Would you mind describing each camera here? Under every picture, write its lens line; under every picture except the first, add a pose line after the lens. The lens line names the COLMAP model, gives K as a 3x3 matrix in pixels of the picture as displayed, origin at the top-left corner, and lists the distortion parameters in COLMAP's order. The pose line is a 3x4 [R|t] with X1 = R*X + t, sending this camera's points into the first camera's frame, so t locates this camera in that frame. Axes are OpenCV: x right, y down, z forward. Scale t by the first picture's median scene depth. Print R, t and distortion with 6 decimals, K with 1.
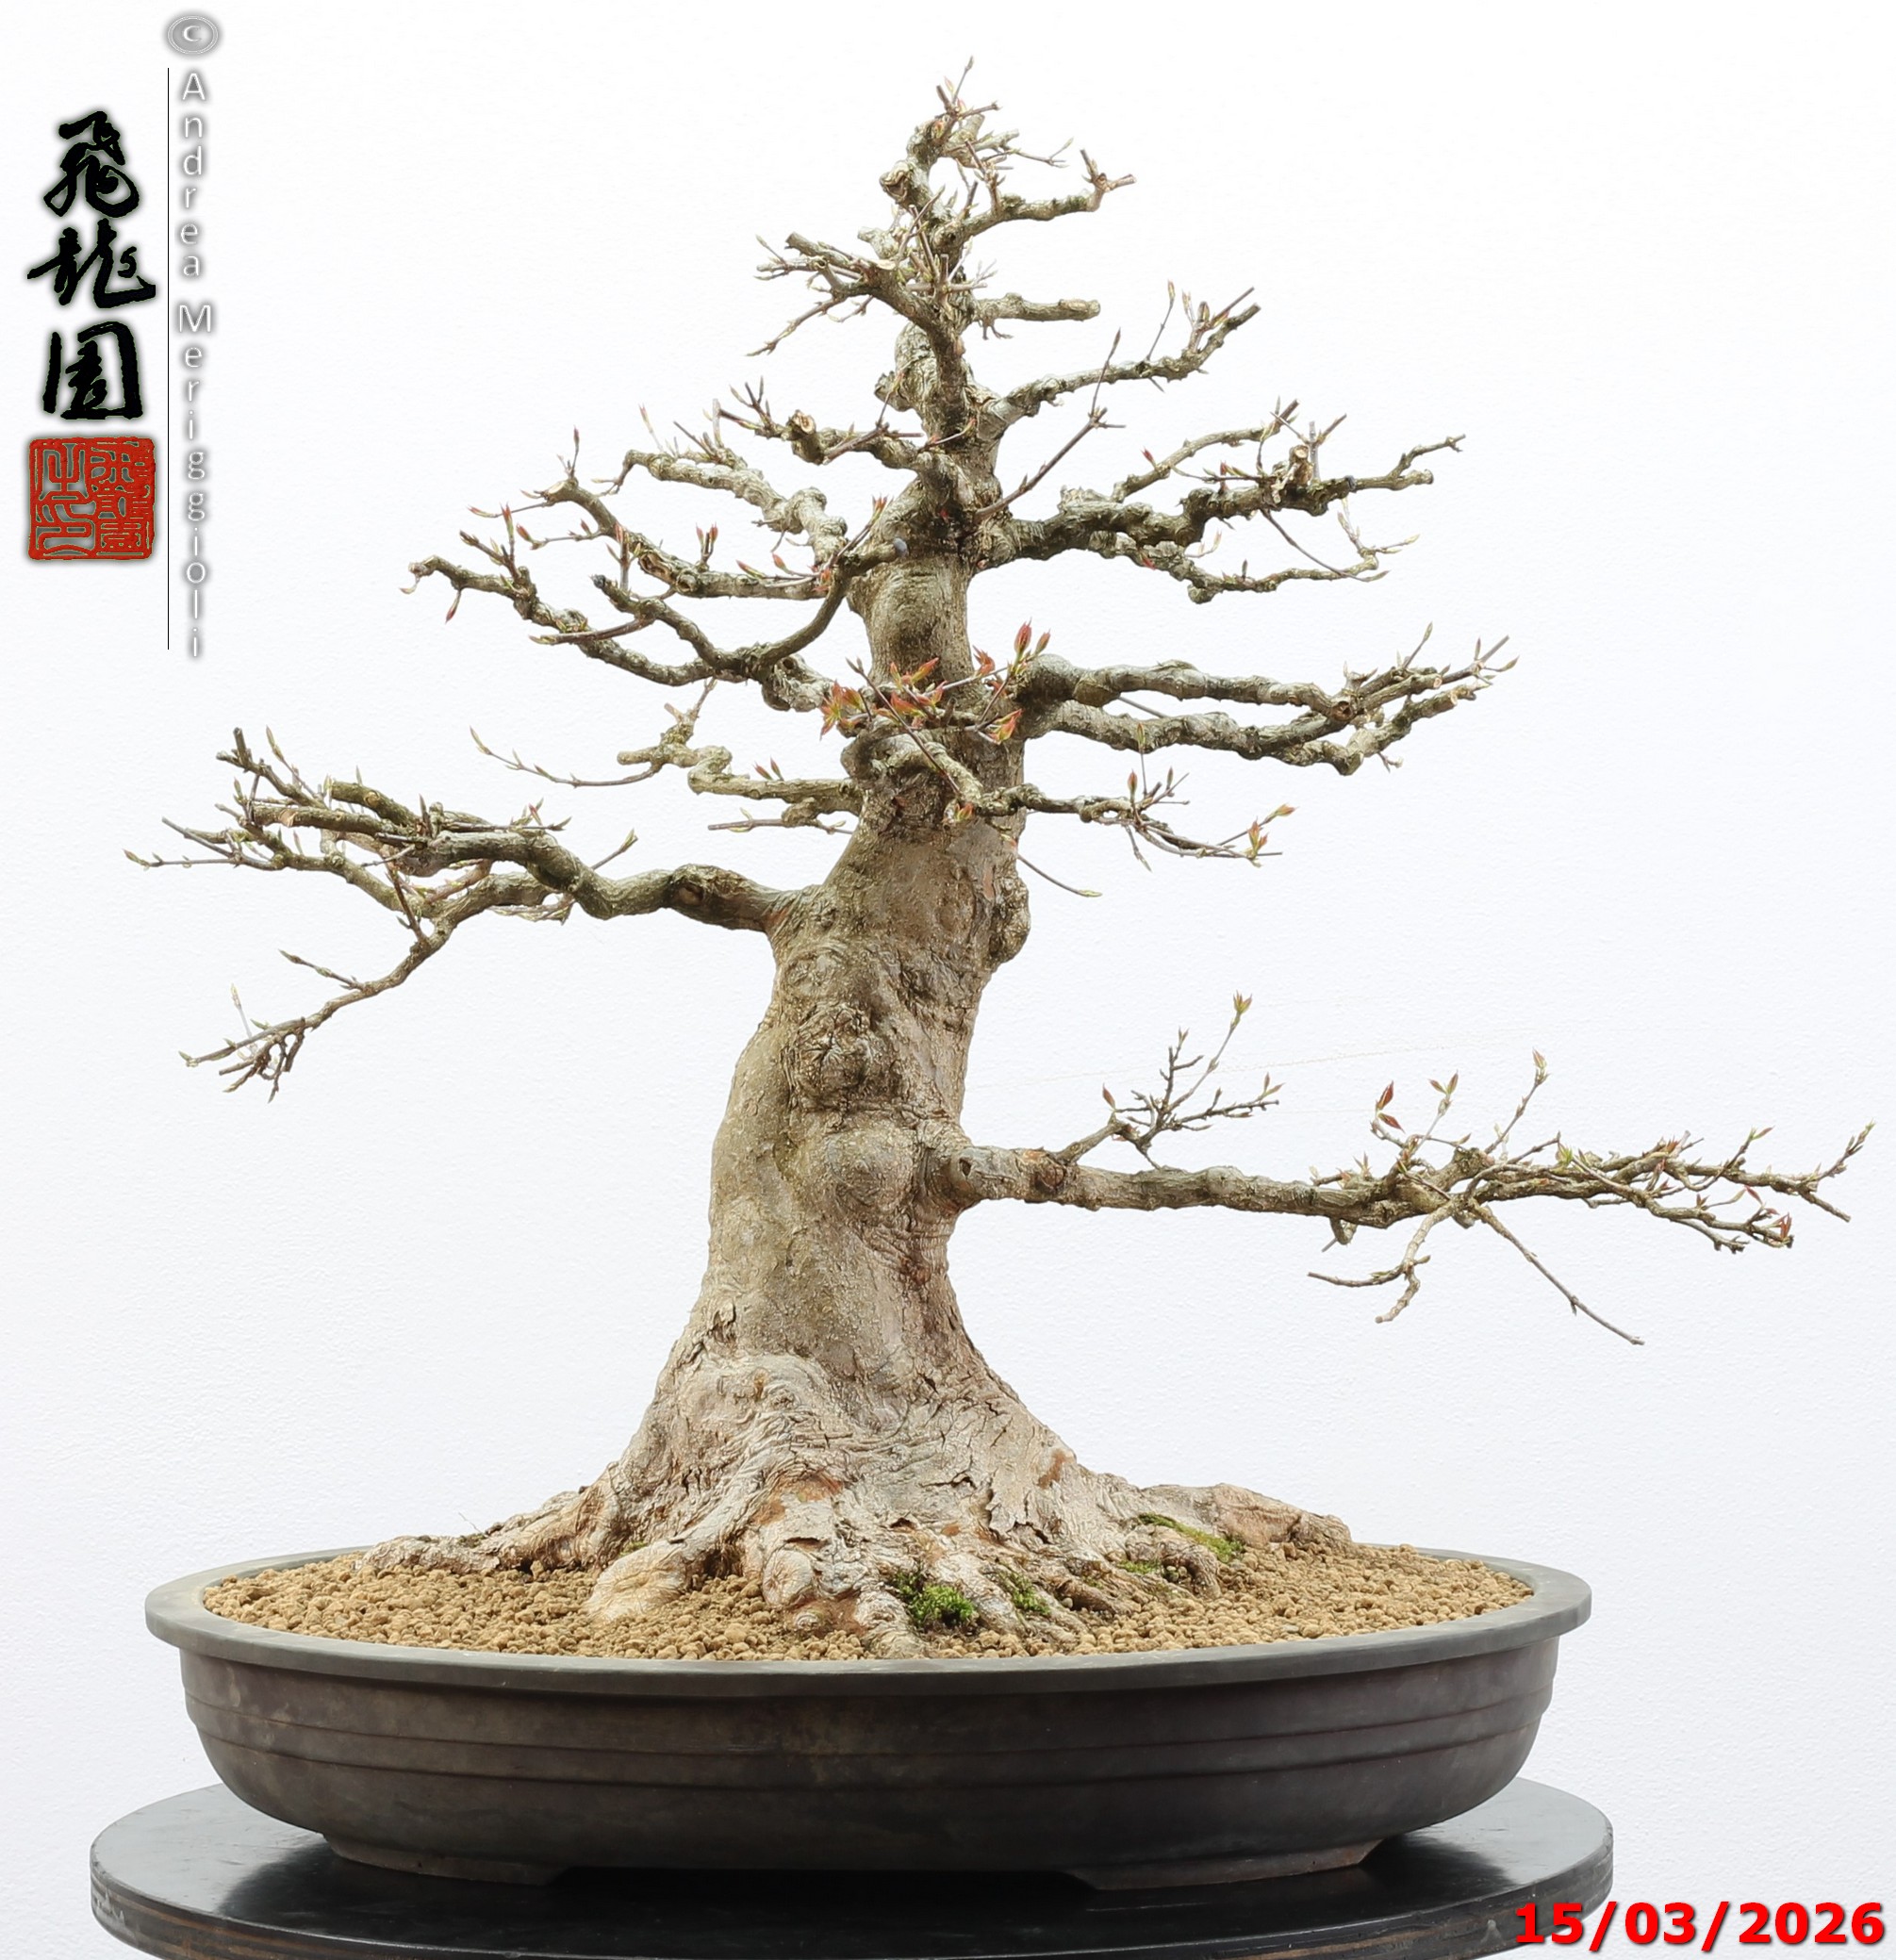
lens RADIAL K [[7689.8, 0, 948.0], [0, 7689.8, 980.0], [0, 0, 1]] dist [-0.137189, -2.253738]
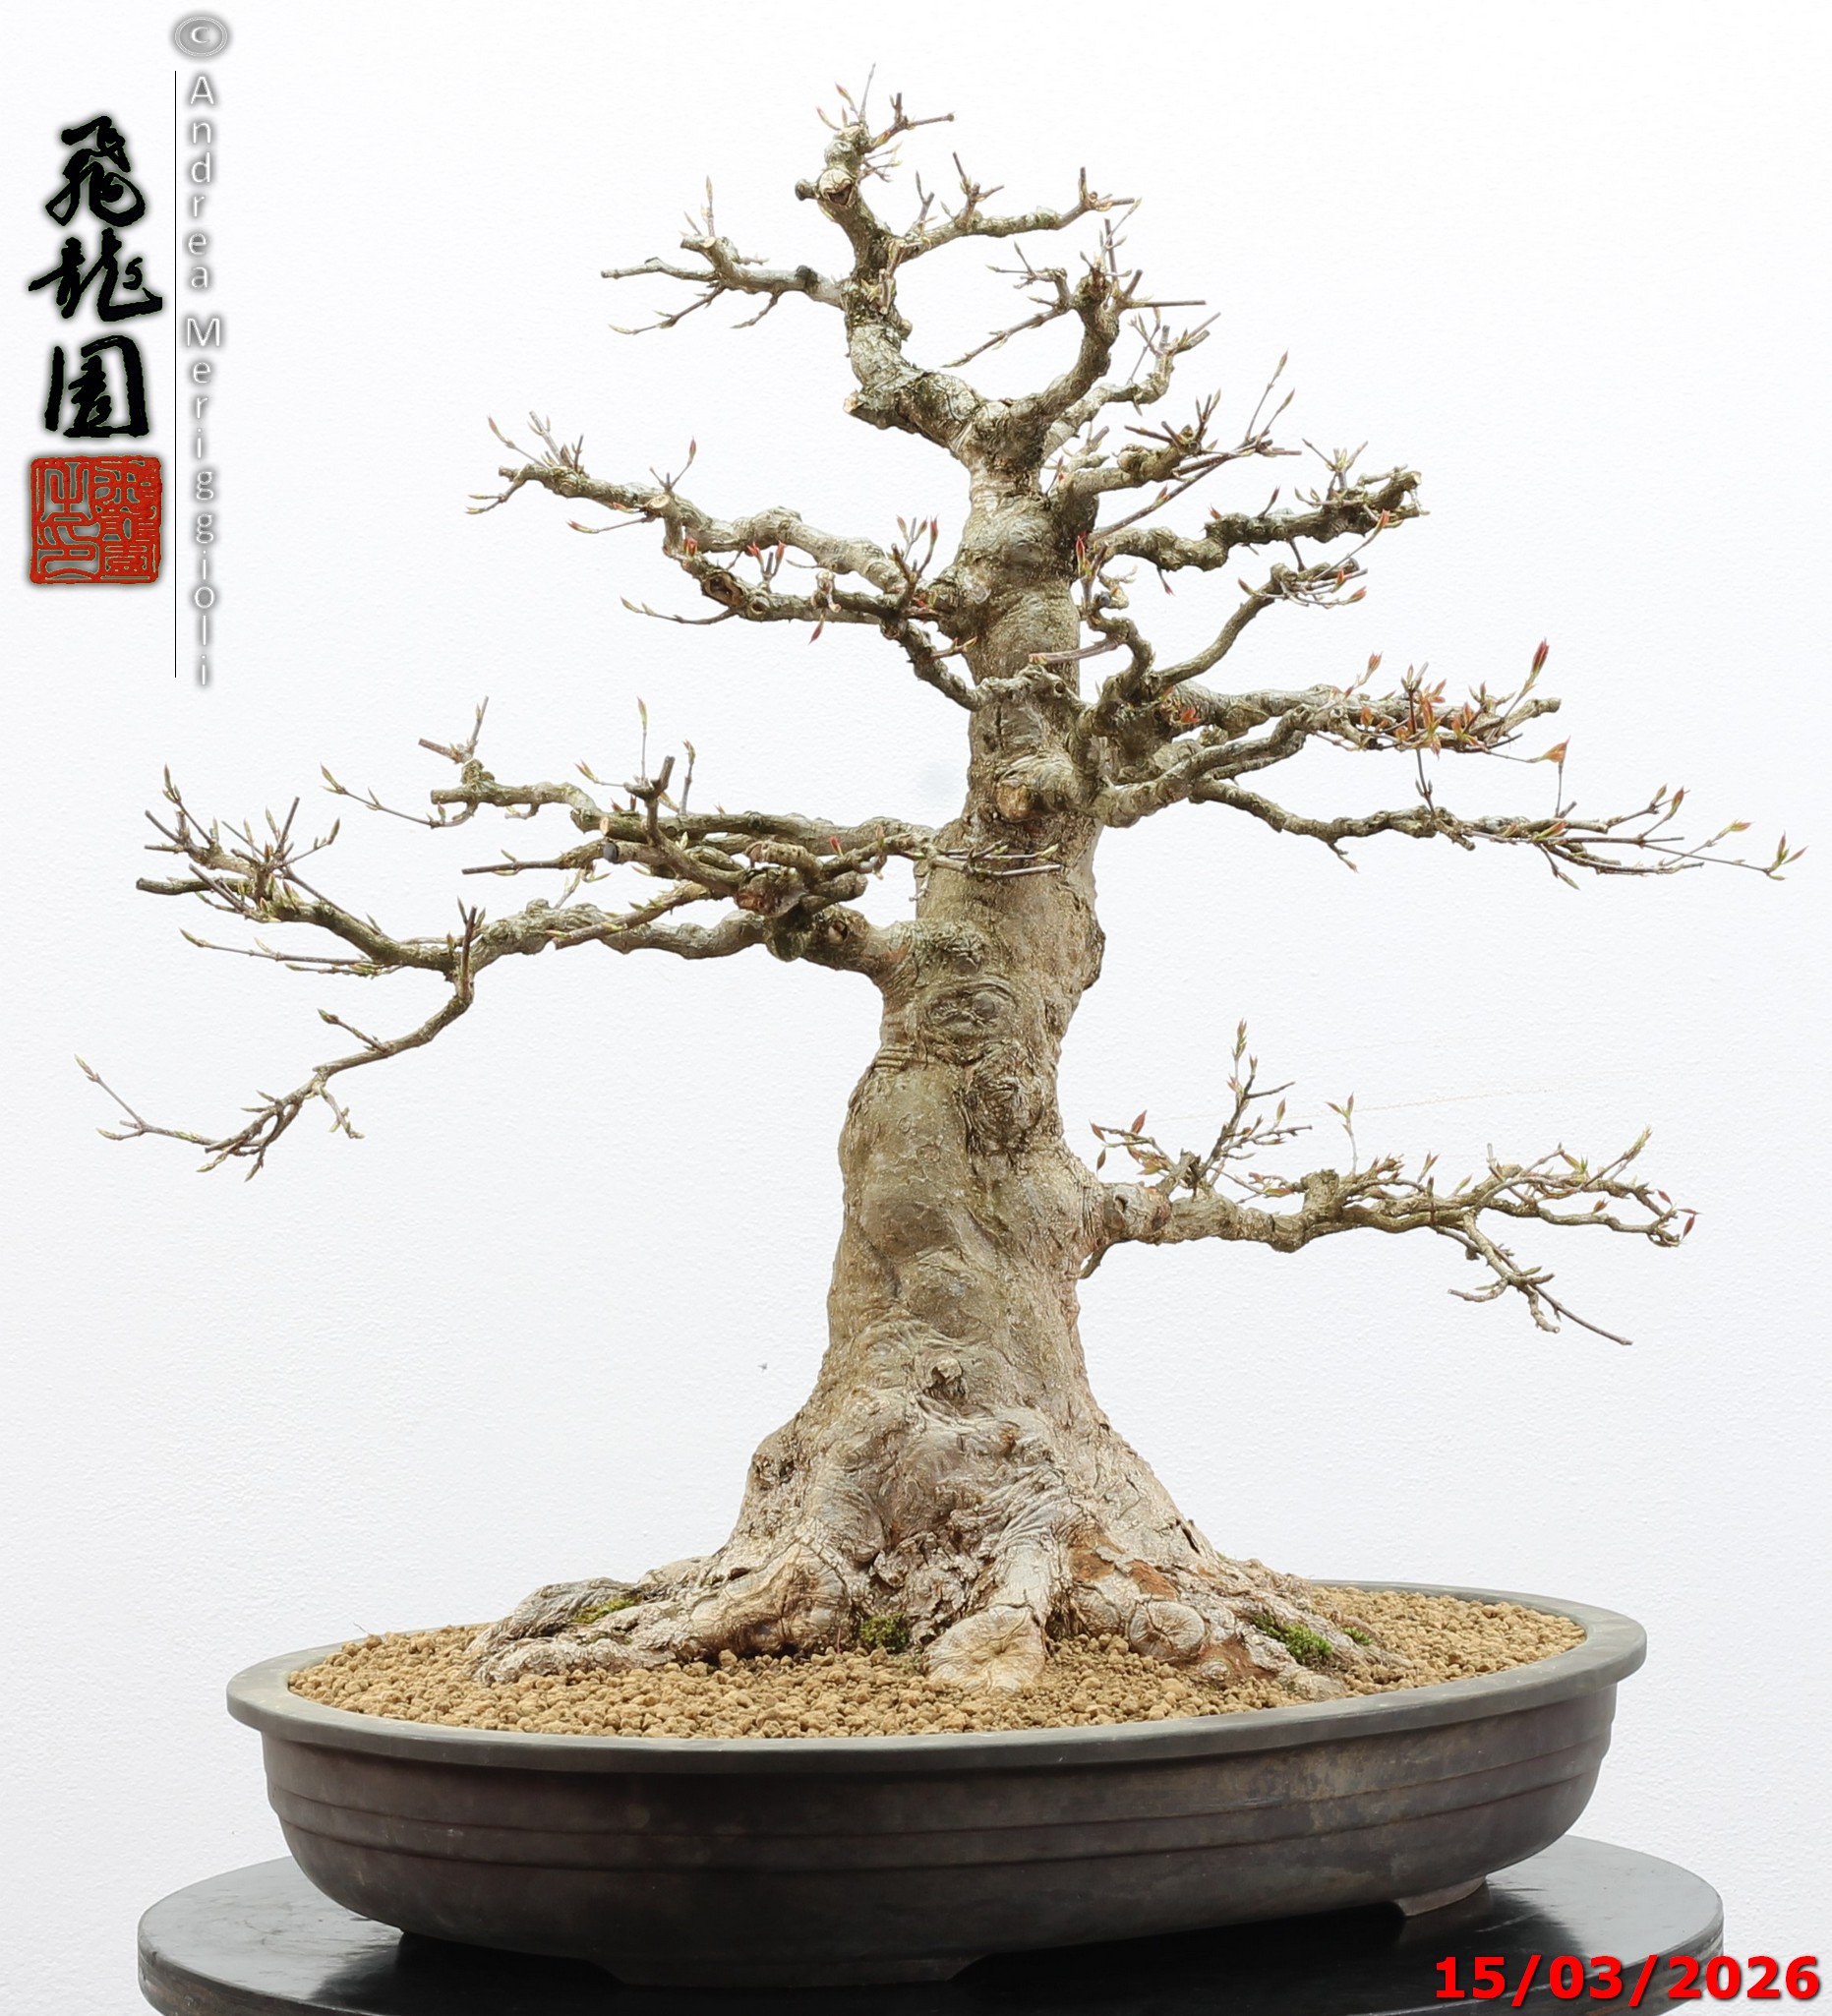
lens RADIAL K [[7971.5, 0, 916.0], [0, 7971.5, 1008.0], [0, 0, 1]] dist [-0.134453, -2.943146]
pose [[0.723339, -0.027419, 0.689949, -0.712713], [0.035761, 0.999358, 0.002223, -0.003764], [-0.689567, 0.023066, 0.723855, 0.284794]]
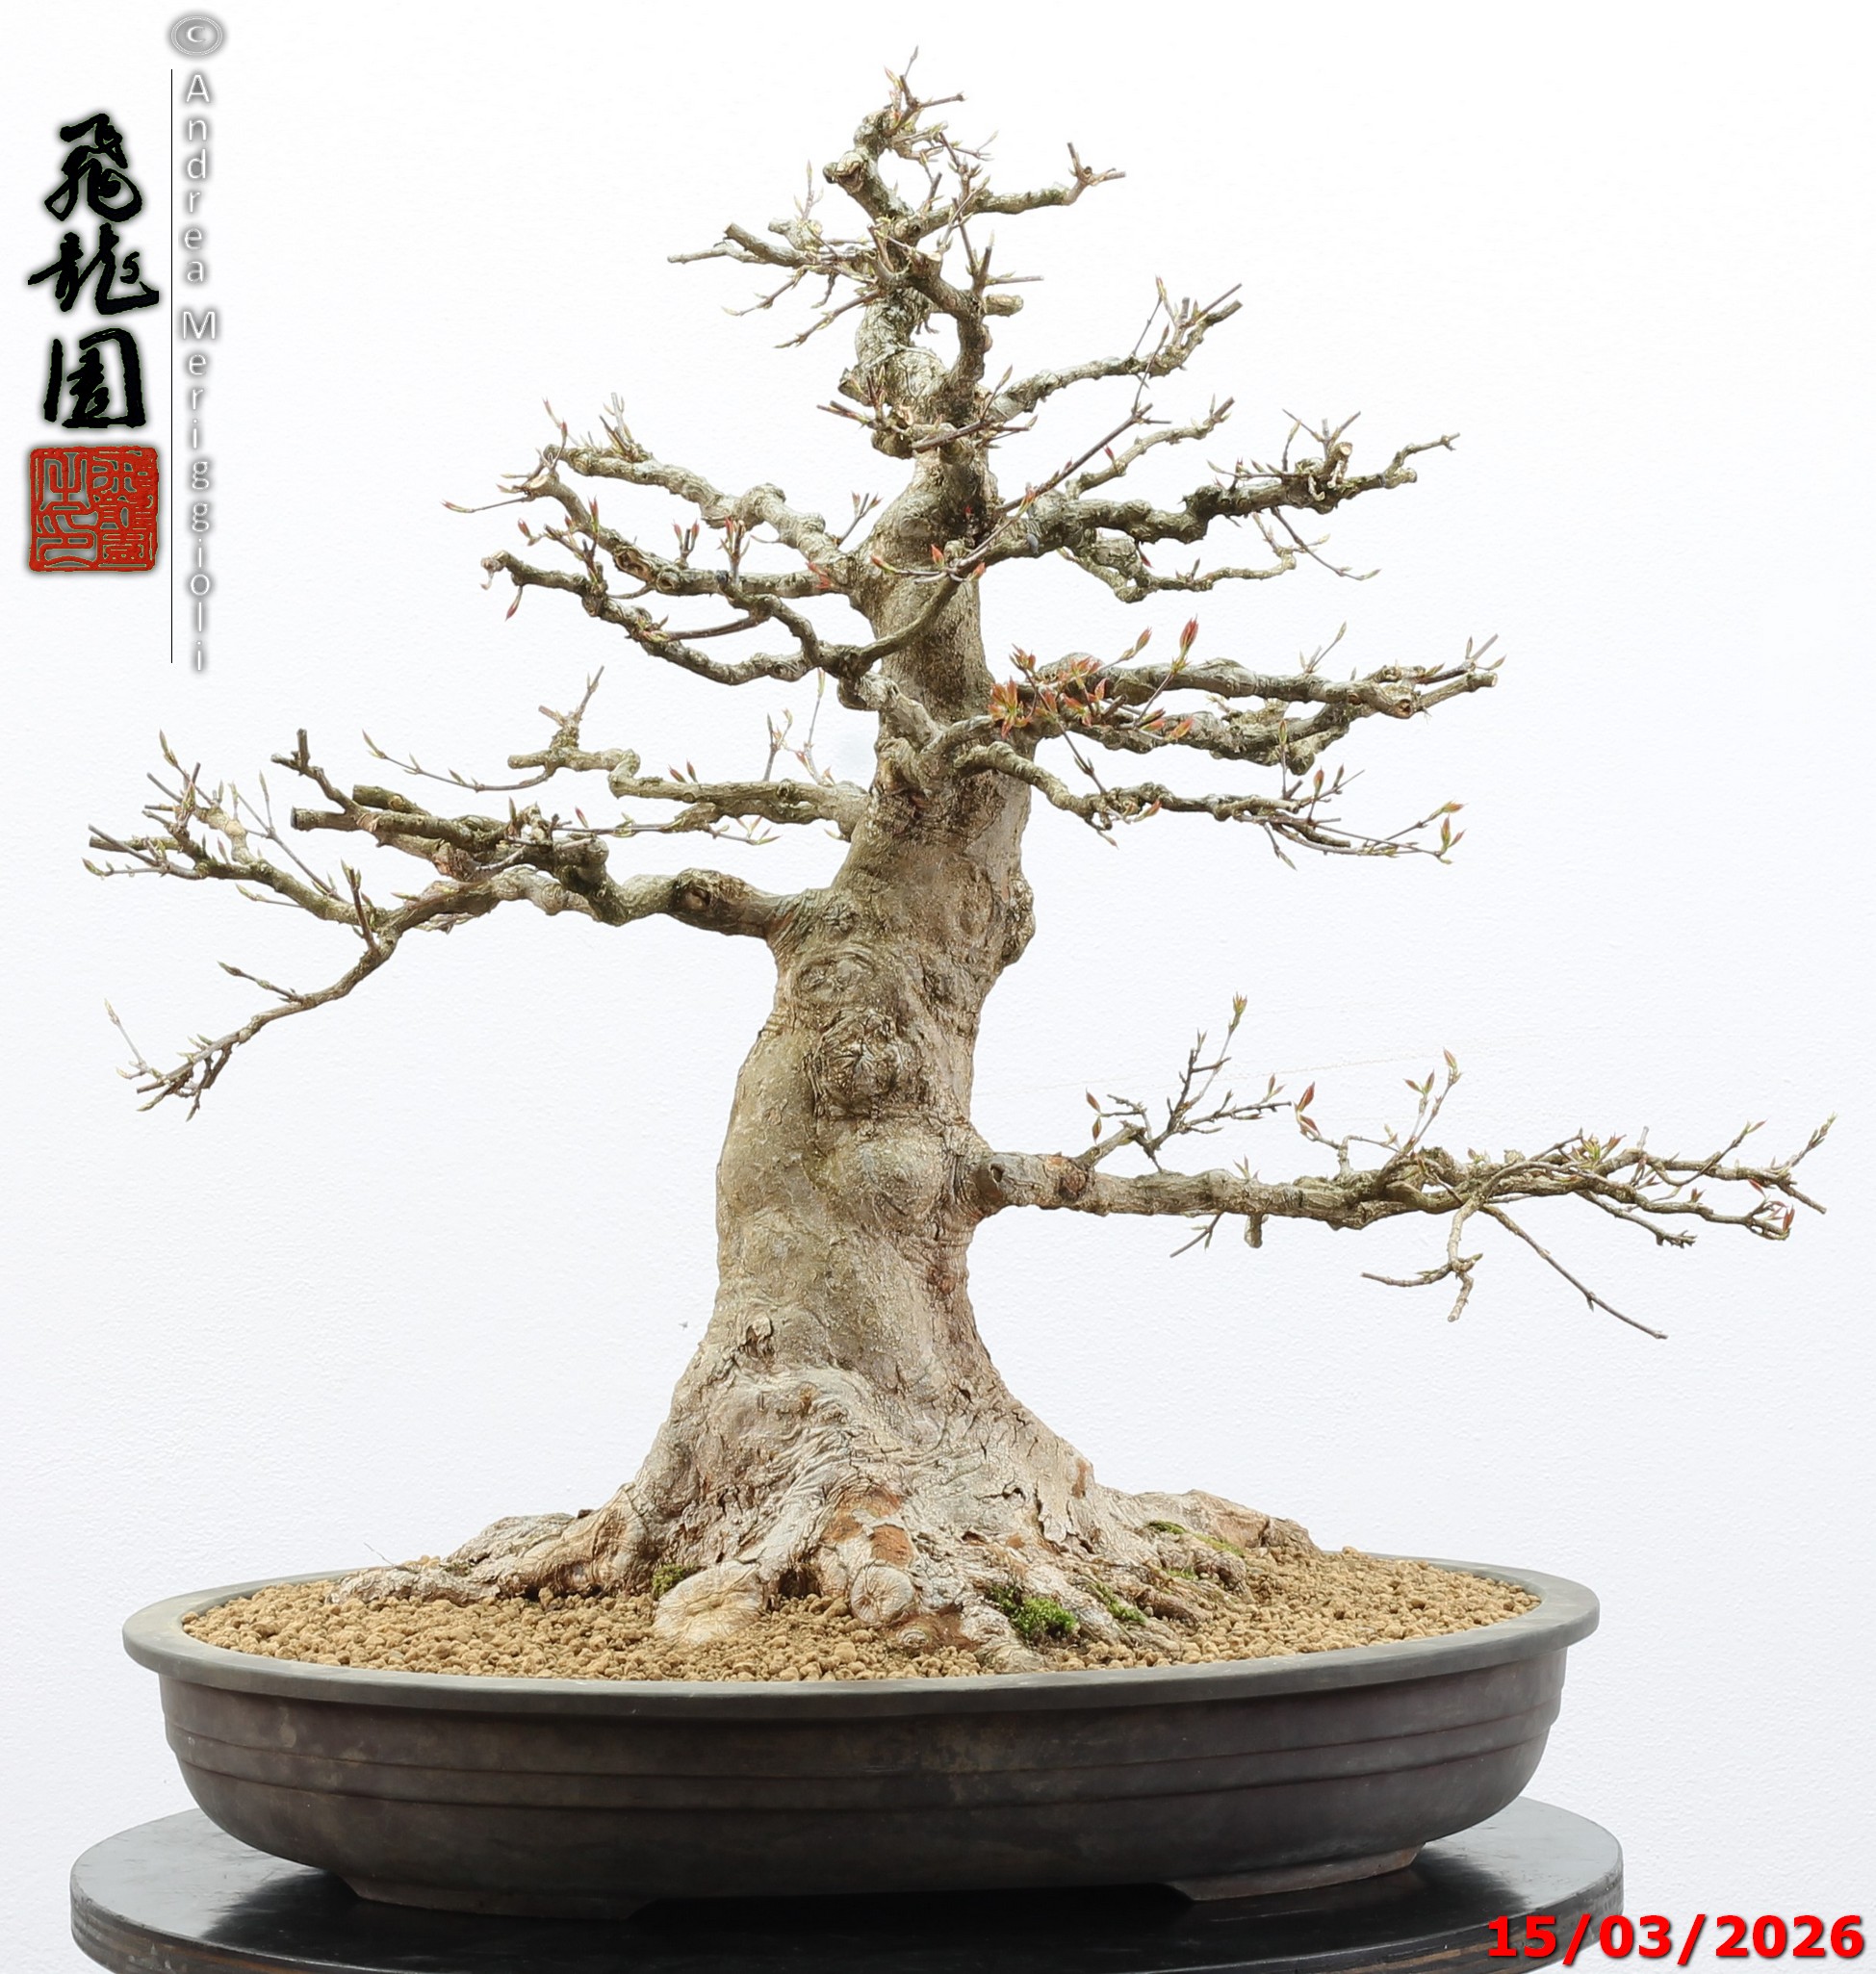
lens RADIAL K [[7811.8, 0, 938.0], [0, 7811.8, 987.0], [0, 0, 1]] dist [-0.160807, -1.711406]
pose [[0.969730, -0.010947, 0.243936, -0.248333], [0.011705, 0.999930, -0.001659, 0.001996], [-0.243901, 0.004464, 0.969790, 0.032009]]
